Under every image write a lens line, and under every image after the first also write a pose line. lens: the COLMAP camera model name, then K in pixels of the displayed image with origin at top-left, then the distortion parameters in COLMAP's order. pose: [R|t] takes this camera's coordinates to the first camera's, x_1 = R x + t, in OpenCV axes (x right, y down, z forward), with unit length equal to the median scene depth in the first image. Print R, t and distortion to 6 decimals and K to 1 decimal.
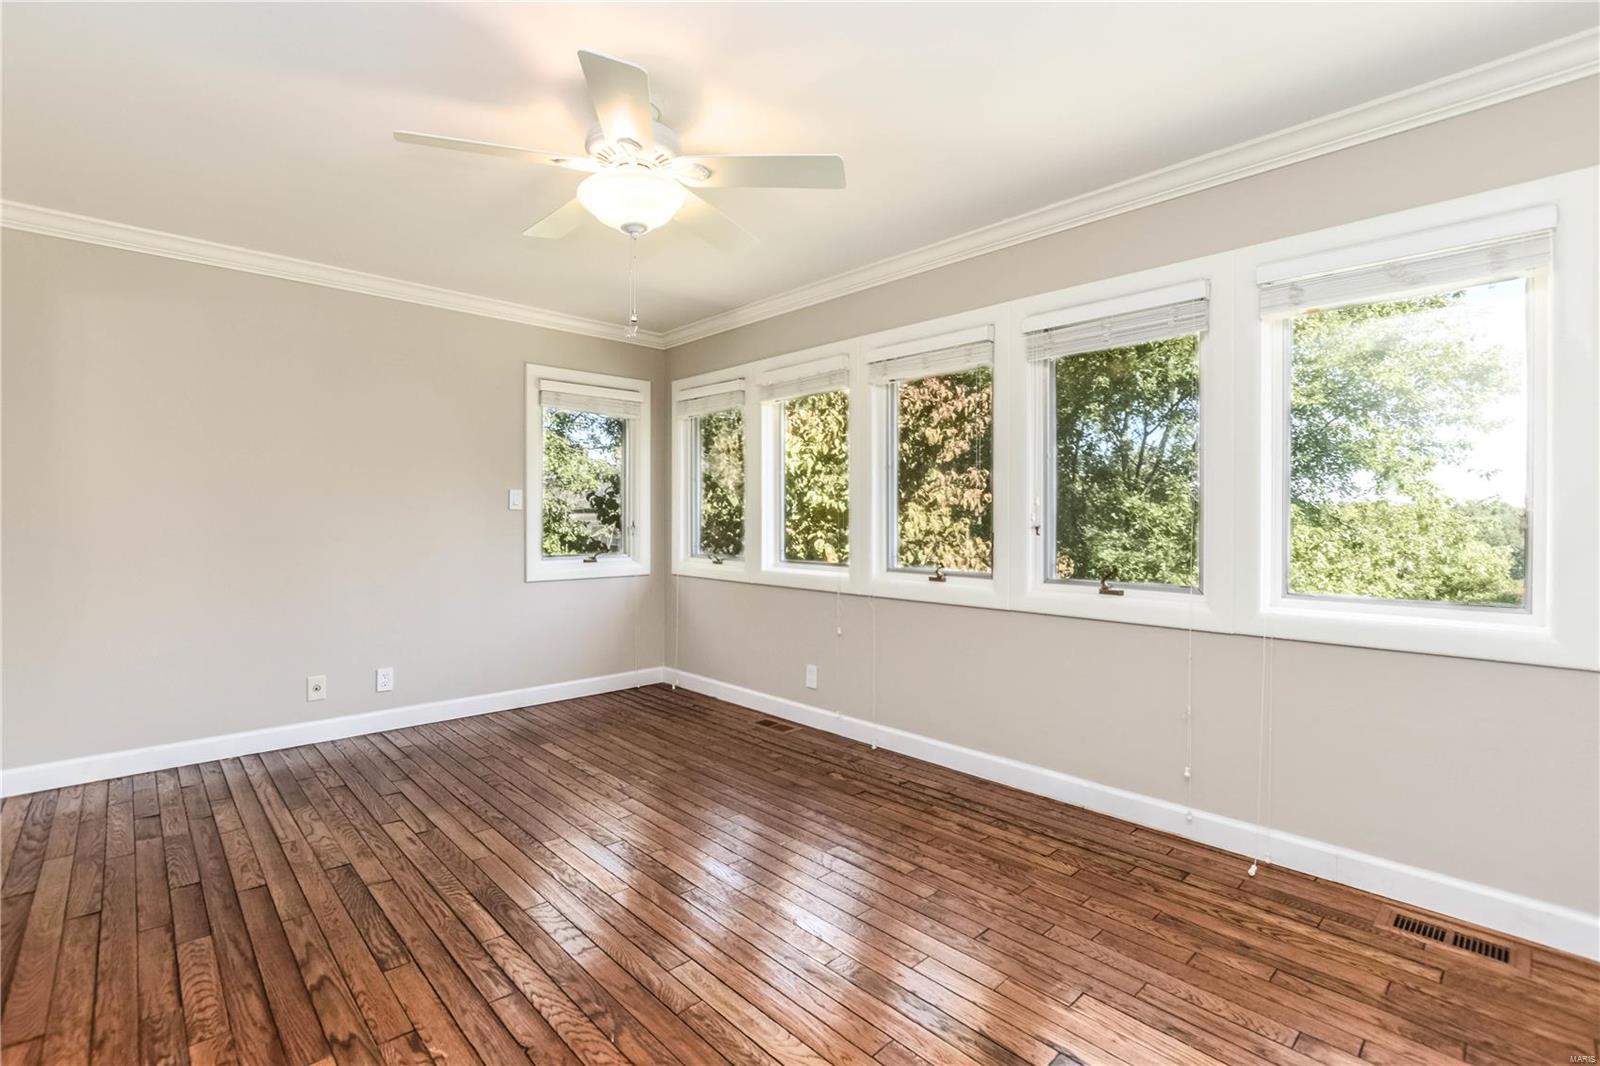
lens RADIAL K [[723.7, 0, 782.5], [0, 723.7, 525.4], [0, 0, 1]] dist [-0.019897, 0.006228]
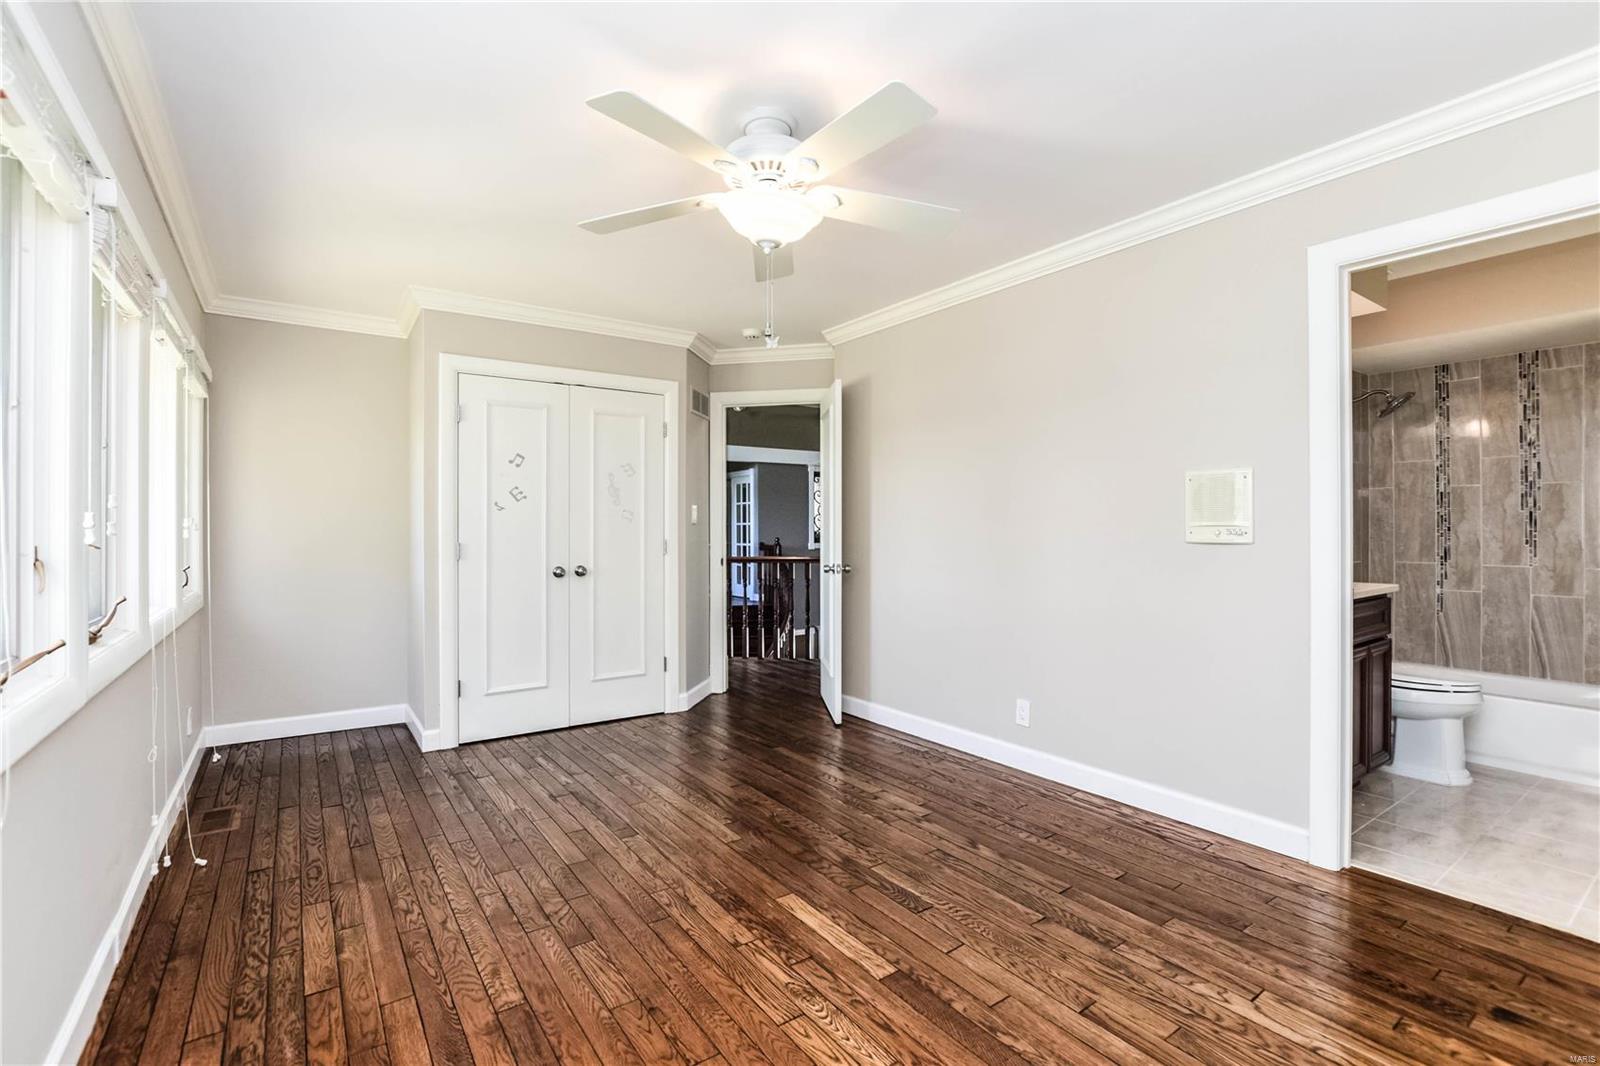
lens RADIAL K [[785.1, 0, 800.0], [0, 785.1, 533.0], [0, 0, 1]] dist [-0.023918, 0.000417]
pose [[-0.992030, -0.000885, 0.126000, -0.305001], [0.000891, 0.999901, 0.014040, -0.020767], [-0.126000, 0.014040, -0.991931, 1.642744]]
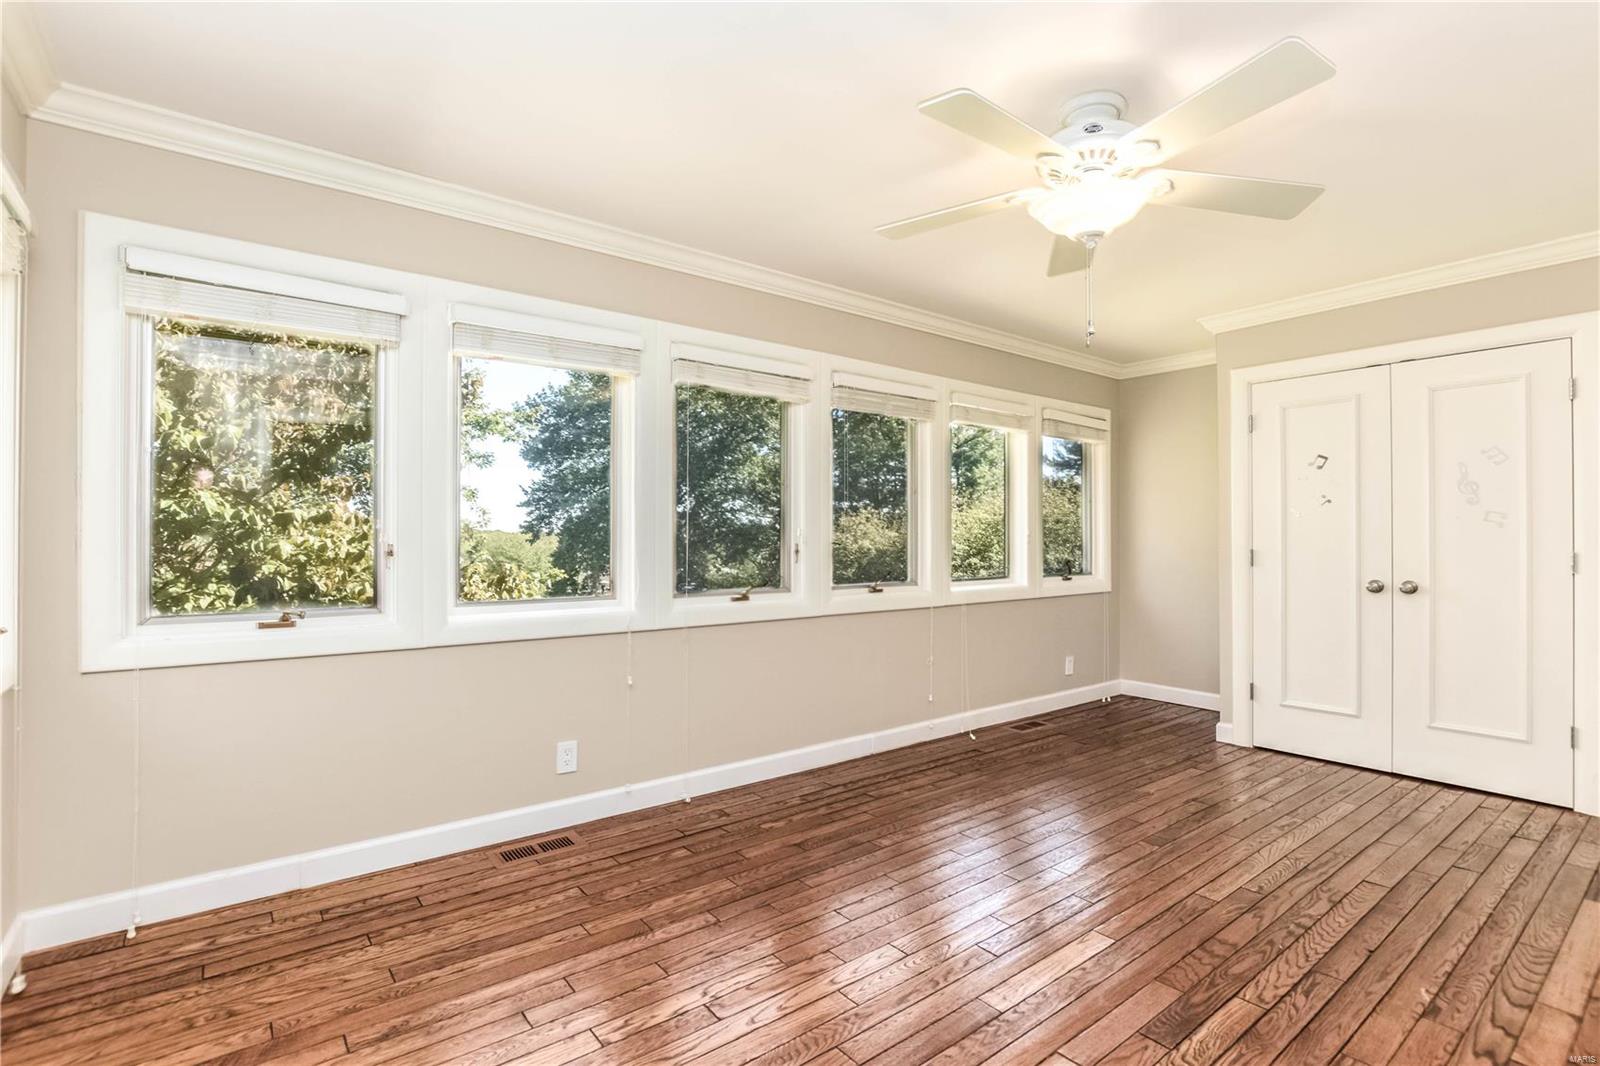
lens RADIAL K [[723.7, 0, 782.5], [0, 723.7, 525.4], [0, 0, 1]] dist [-0.019897, 0.006228]
pose [[0.110259, 0.013707, 0.993808, -0.951481], [0.006638, 0.999872, -0.014527, -0.014157], [-0.993881, 0.008199, 0.110154, 1.027271]]
